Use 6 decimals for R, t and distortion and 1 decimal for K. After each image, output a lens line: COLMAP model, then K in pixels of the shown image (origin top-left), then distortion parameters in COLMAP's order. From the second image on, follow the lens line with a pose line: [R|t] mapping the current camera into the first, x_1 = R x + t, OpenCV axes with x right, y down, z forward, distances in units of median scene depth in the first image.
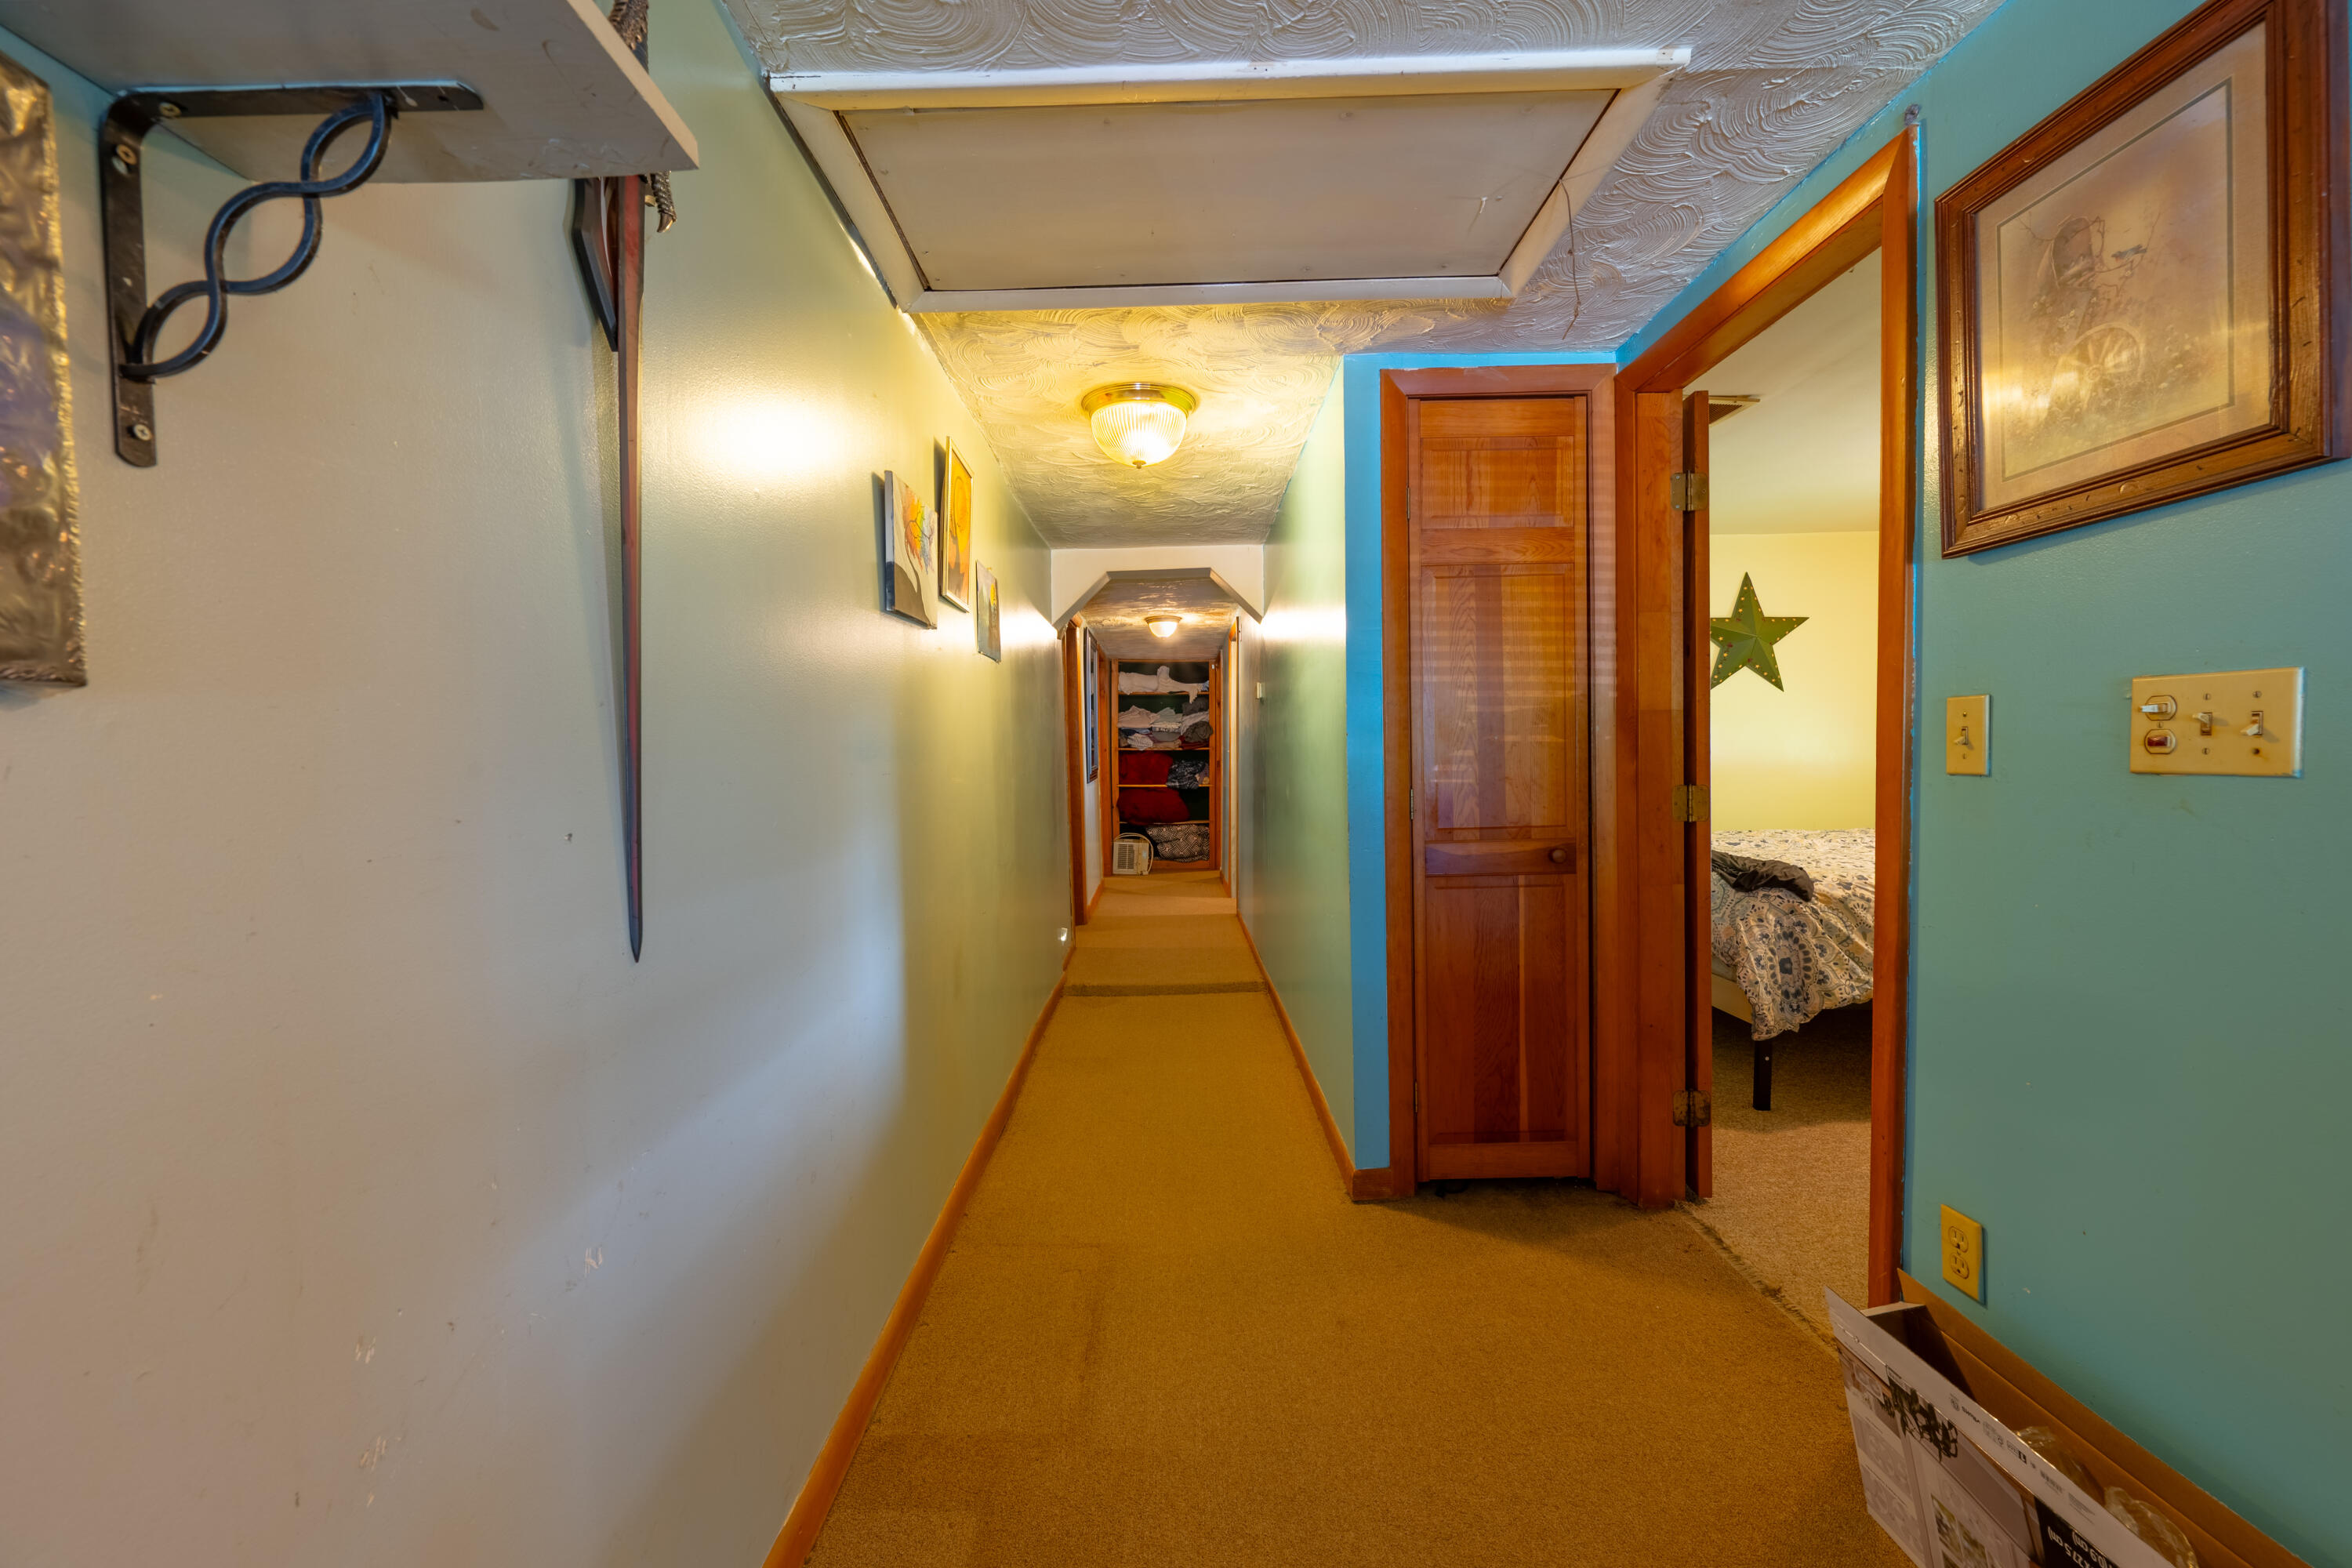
lens RADIAL K [[916.8, 0, 1173.2], [0, 916.8, 777.8], [0, 0, 1]] dist [-0.000460, 0.000179]
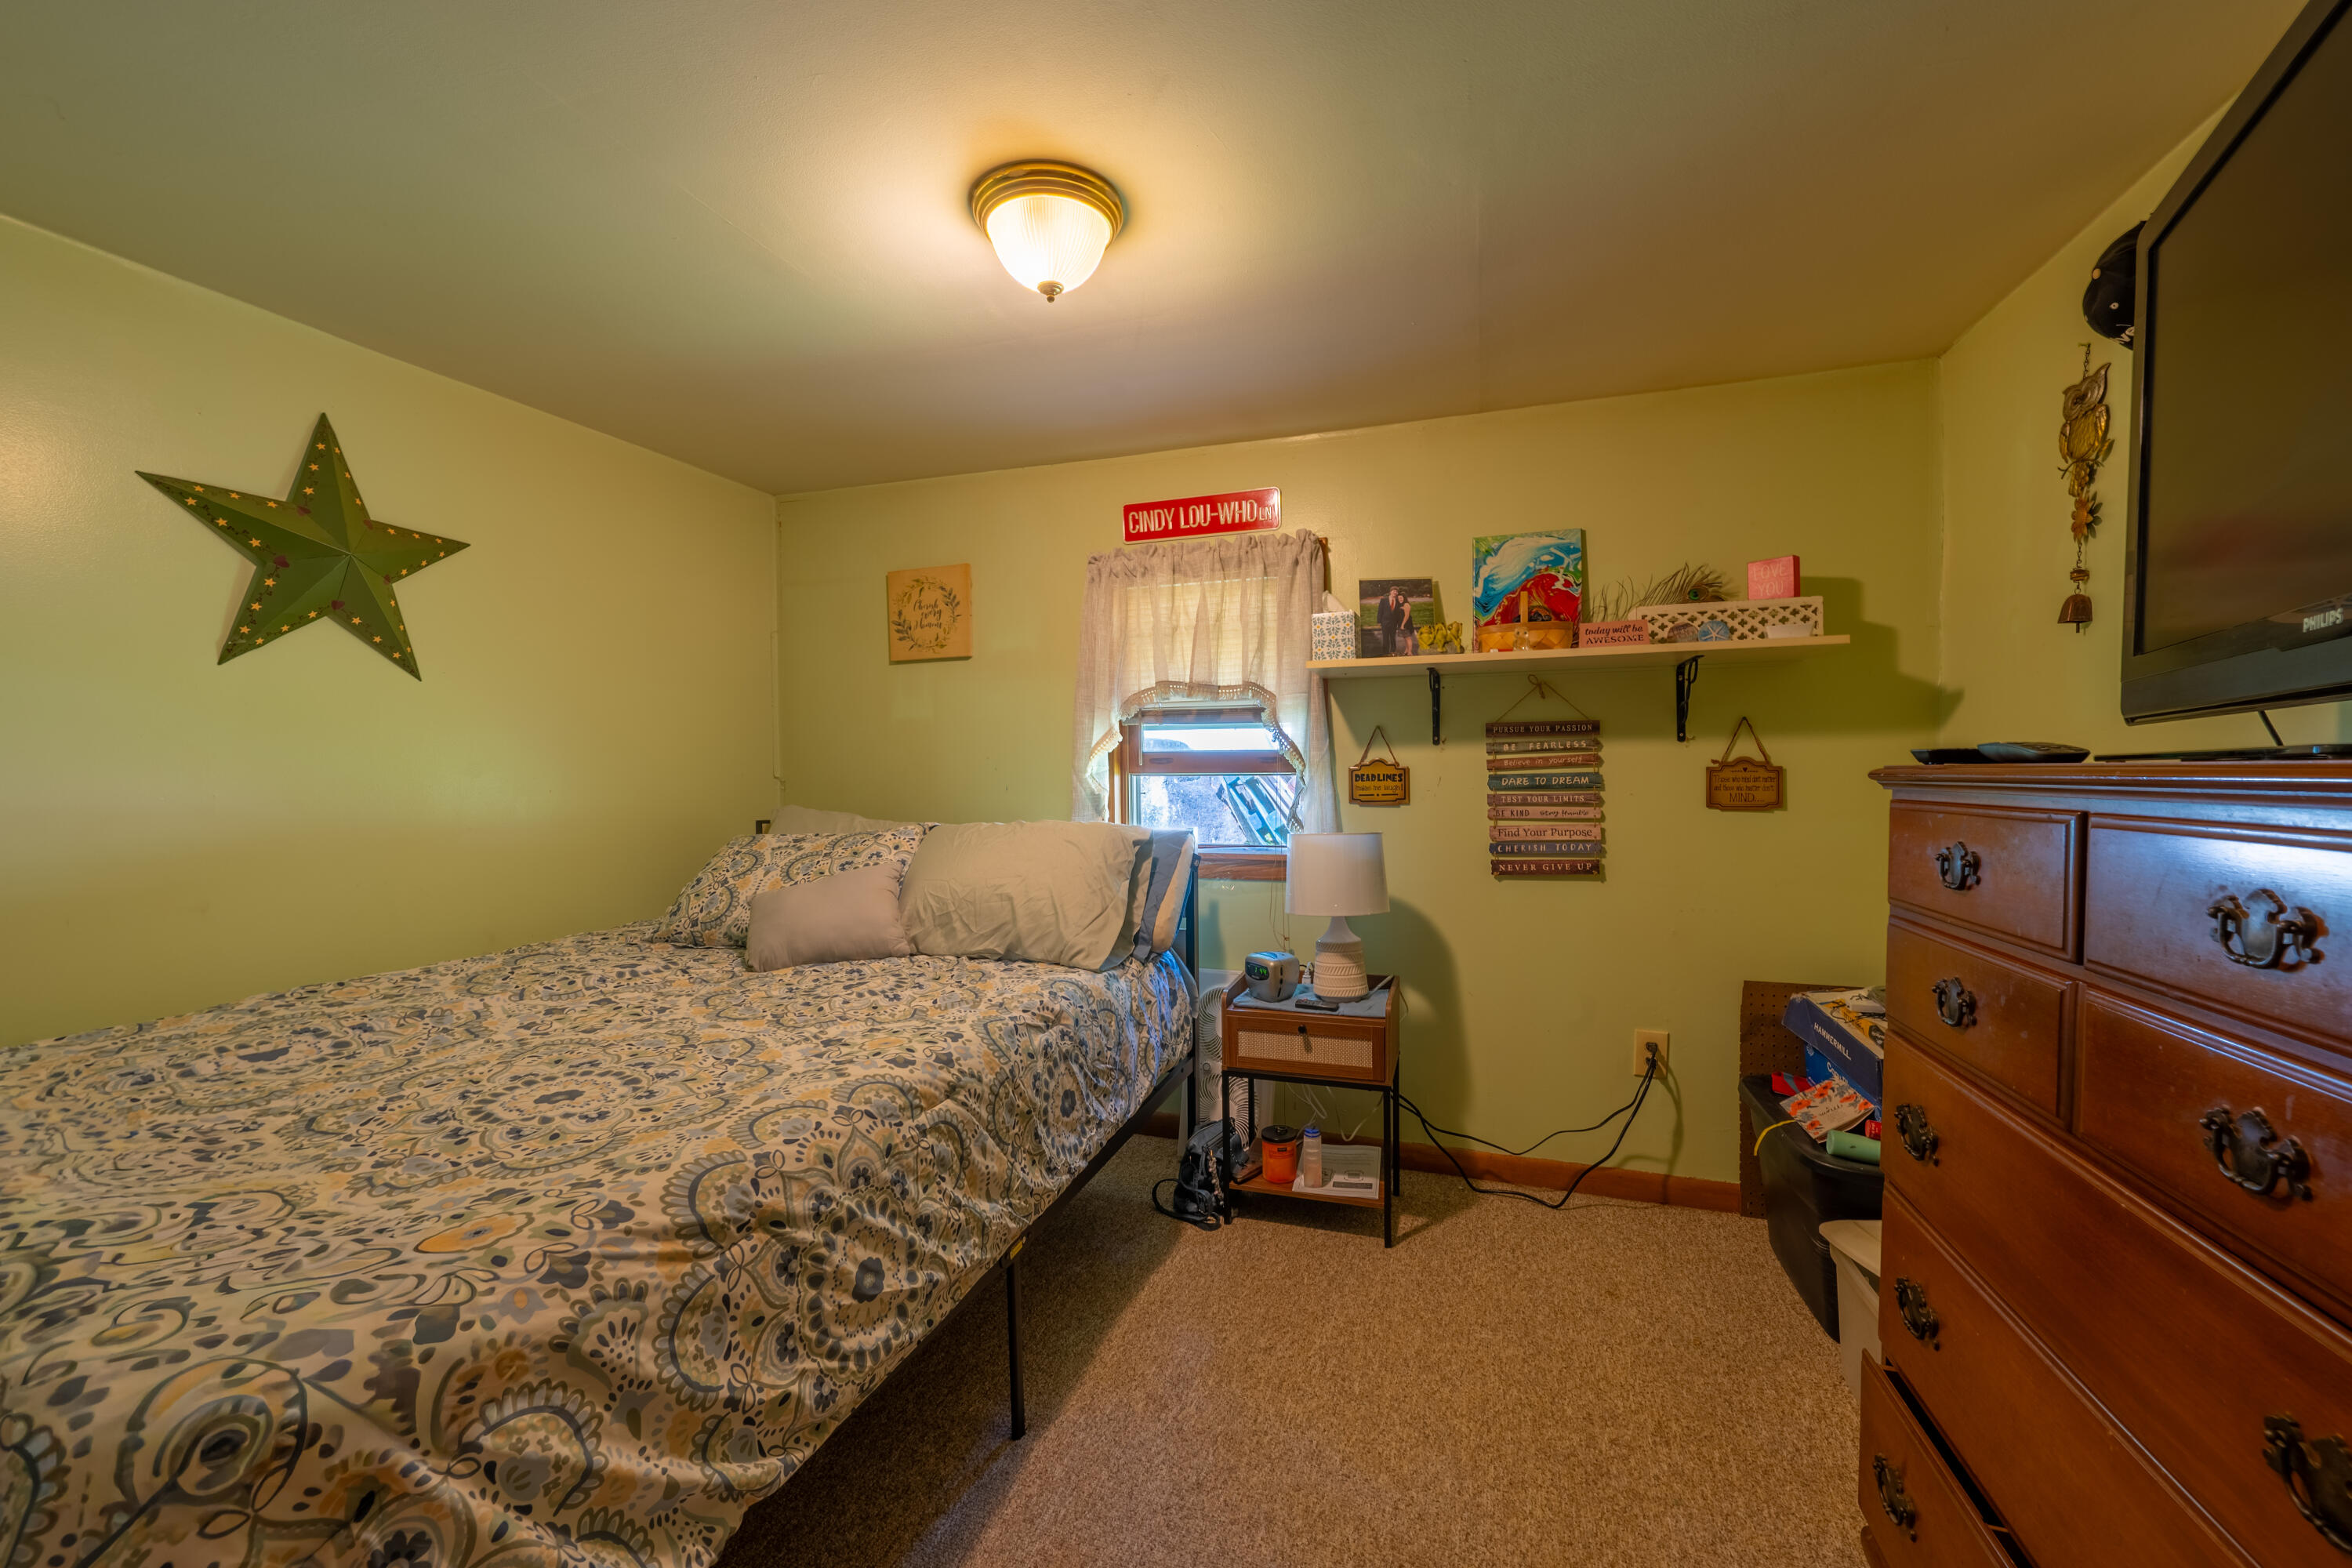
lens RADIAL K [[916.8, 0, 1174.5], [0, 916.8, 795.6], [0, 0, 1]] dist [-0.000460, 0.000179]
pose [[0.327848, -0.016843, 0.944580, 0.314827], [0.028339, 0.999566, 0.007988, -0.022982], [-0.944305, 0.024150, 0.328183, 0.432356]]
